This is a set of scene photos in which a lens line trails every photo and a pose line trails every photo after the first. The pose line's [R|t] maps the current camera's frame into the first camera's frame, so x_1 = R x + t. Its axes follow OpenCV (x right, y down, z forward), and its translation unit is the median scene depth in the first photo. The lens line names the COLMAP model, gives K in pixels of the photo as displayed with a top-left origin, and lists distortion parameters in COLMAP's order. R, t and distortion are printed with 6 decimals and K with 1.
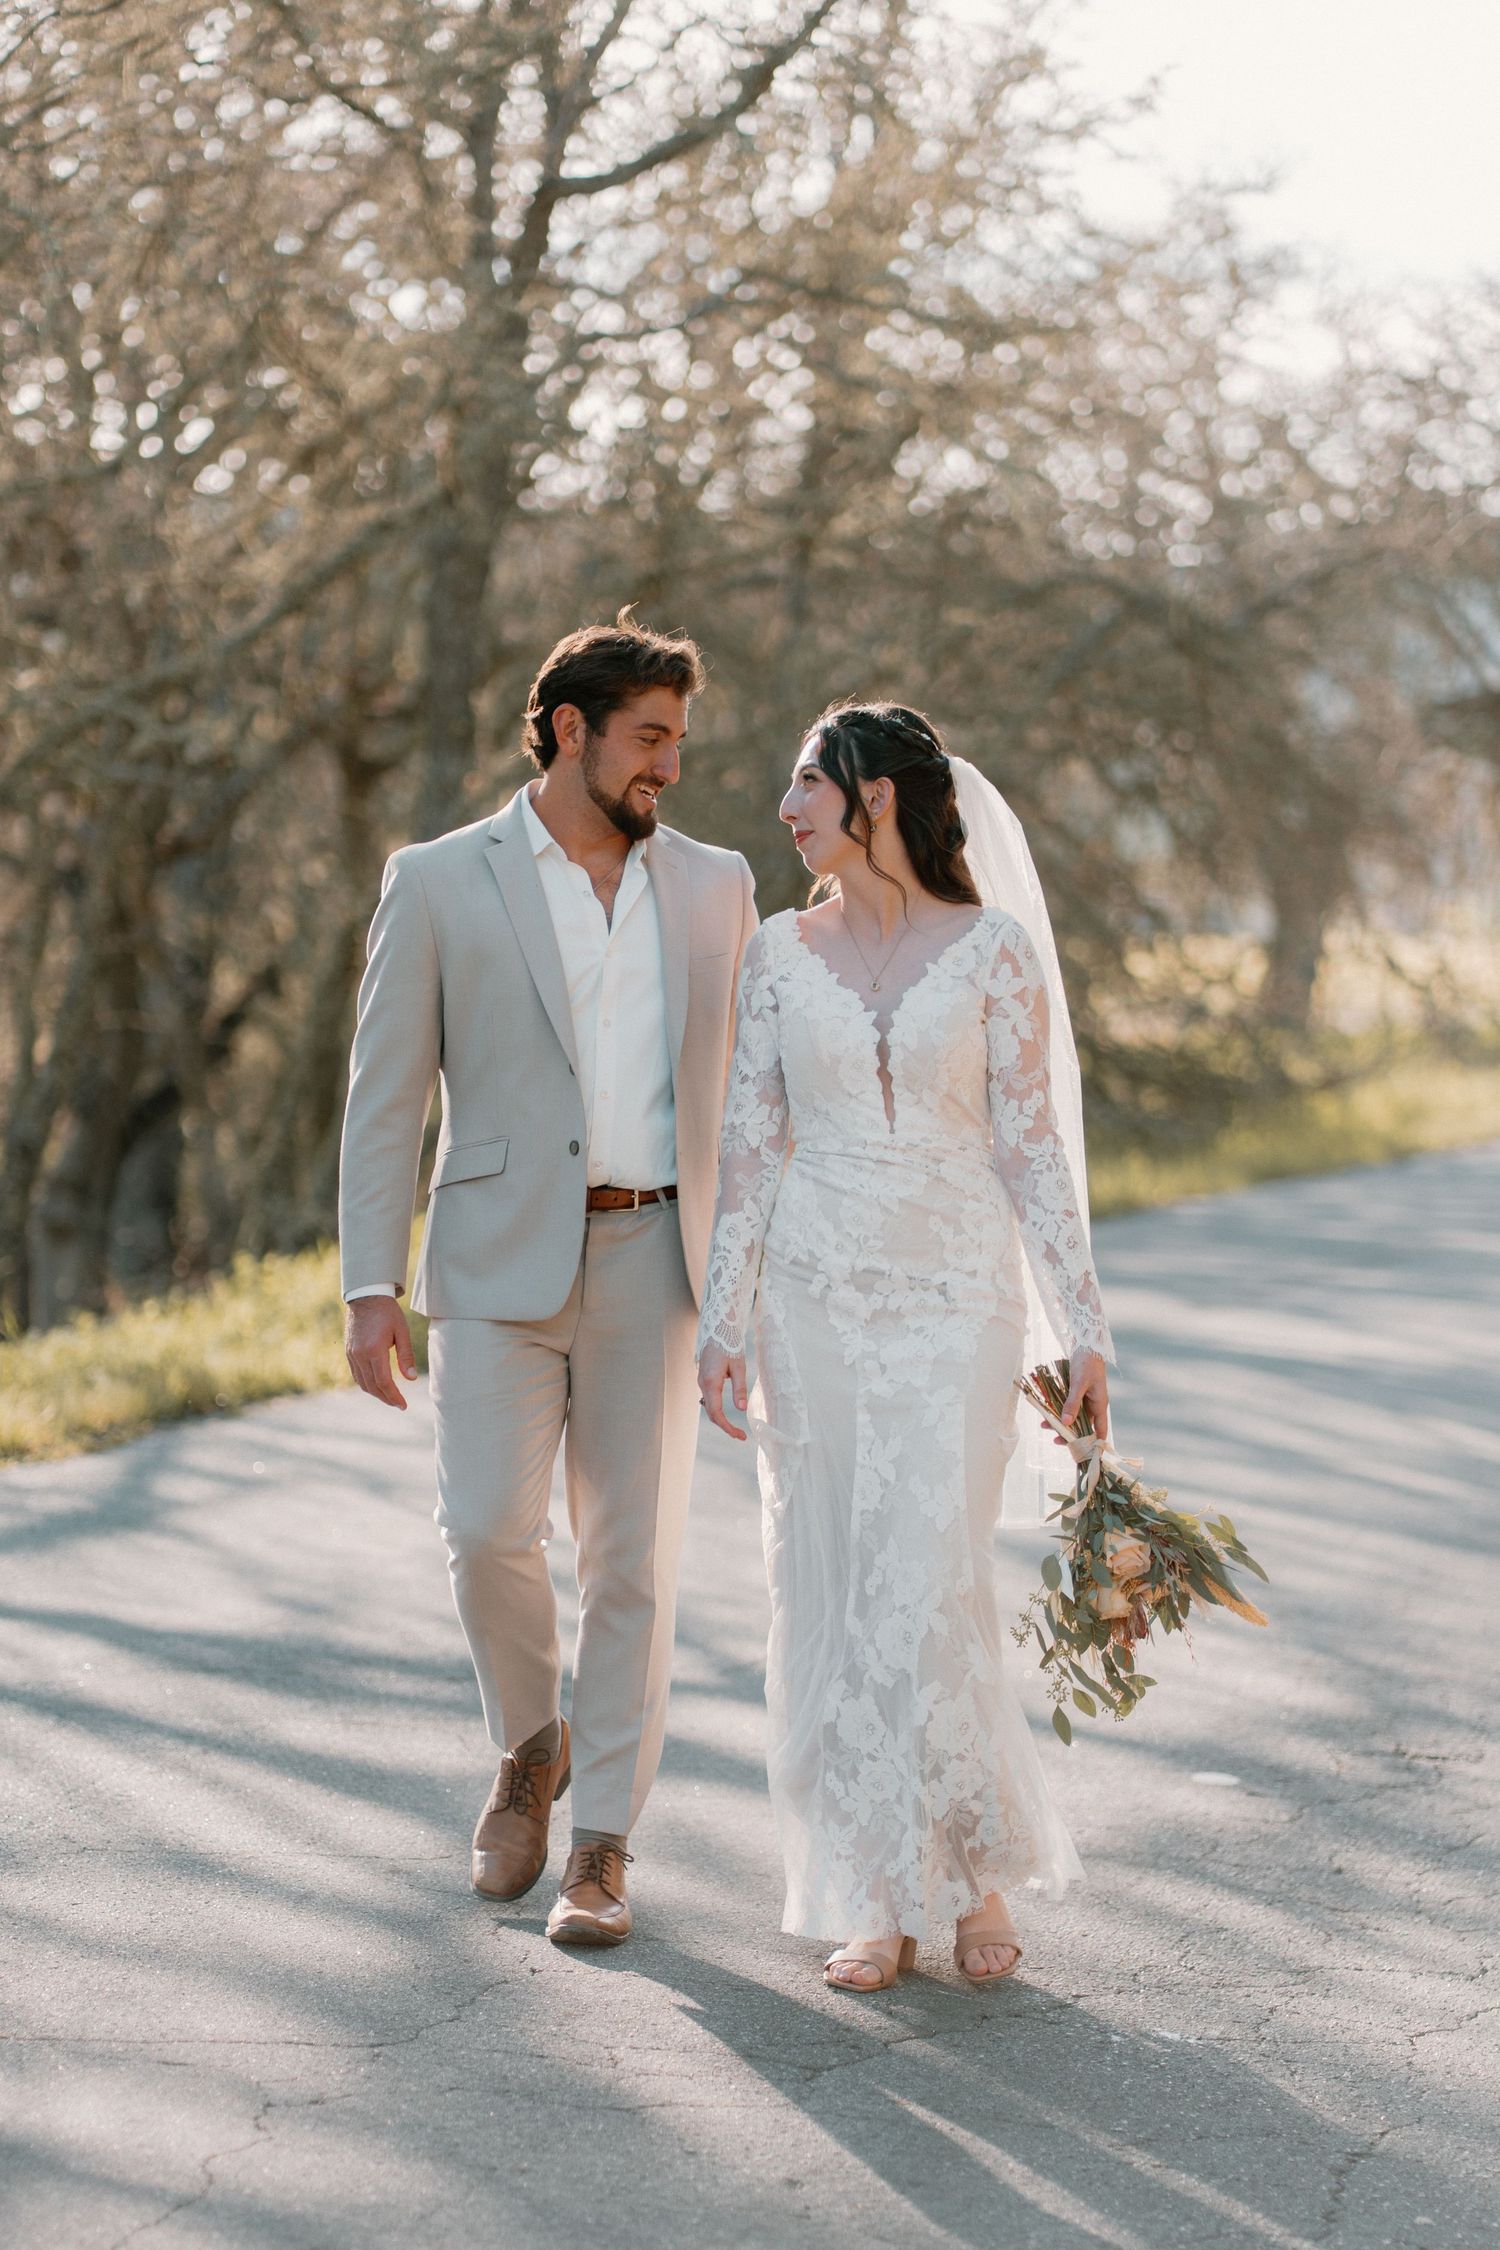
lens RADIAL K [[5559.0, 0, 750.0], [0, 5559.0, 1125.0], [0, 0, 1]] dist [-0.039361, 0.652286]
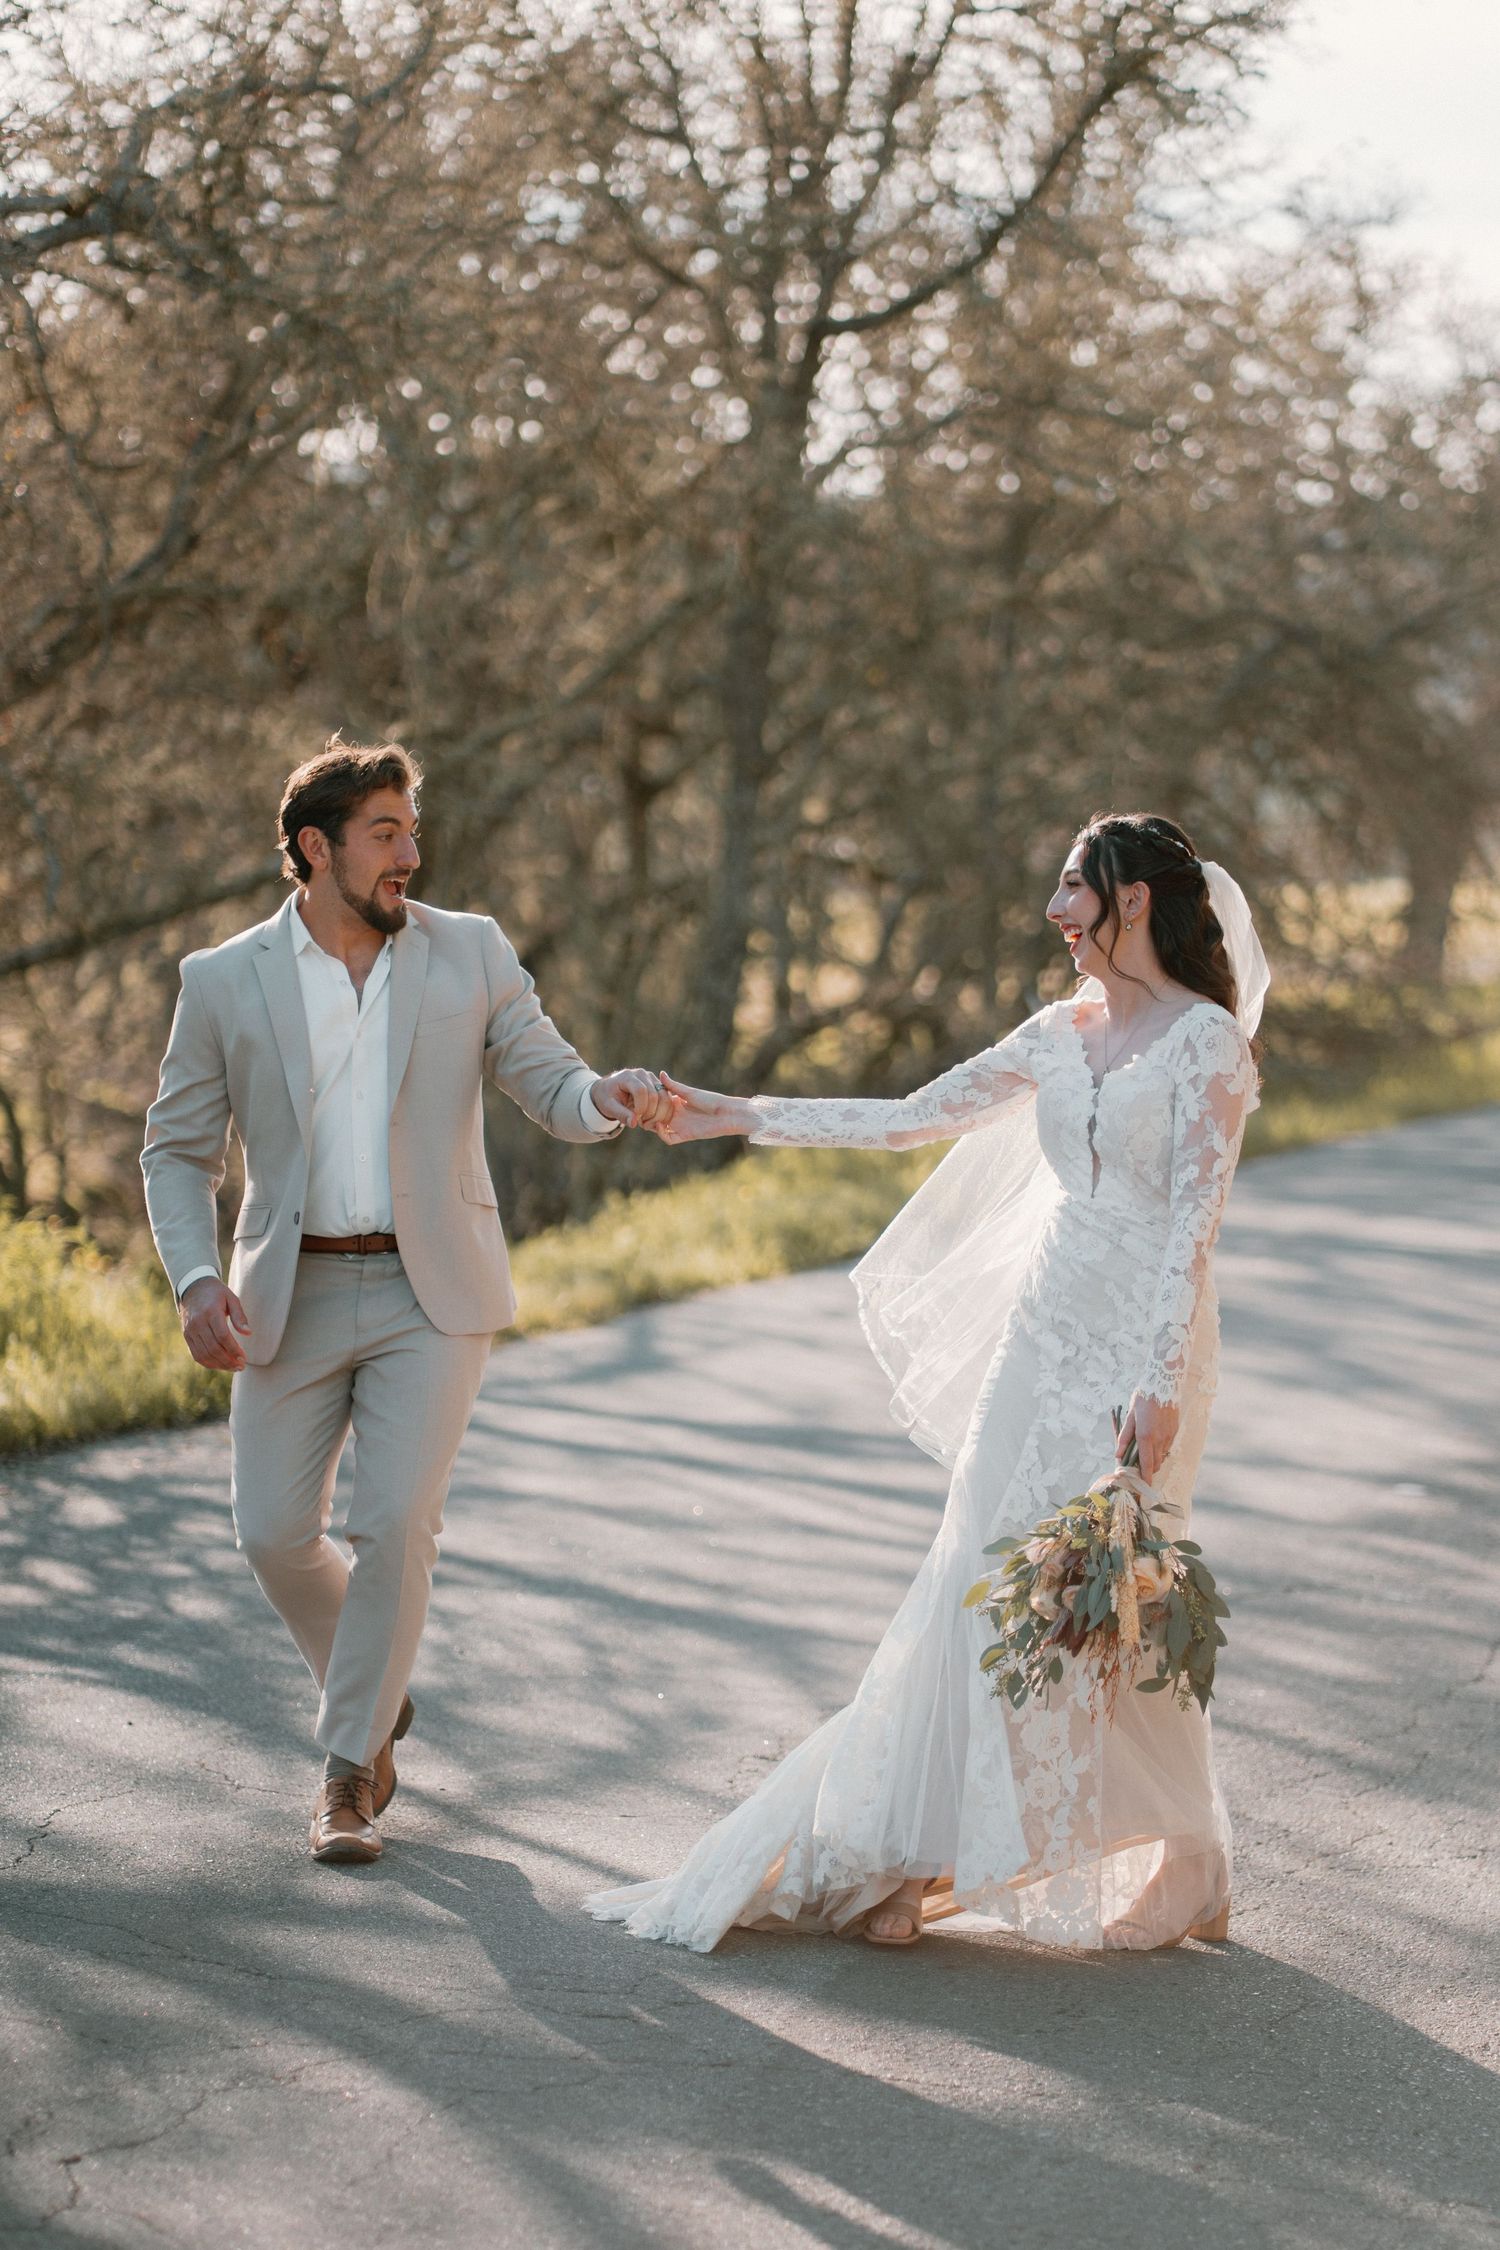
lens RADIAL K [[5559.0, 0, 750.0], [0, 5559.0, 1125.0], [0, 0, 1]] dist [-0.039361, 0.652286]
pose [[0.999523, -0.020479, -0.023128, -0.020271], [0.020670, 0.999754, 0.008069, -0.001257], [0.022957, -0.008544, 0.999700, -0.181675]]
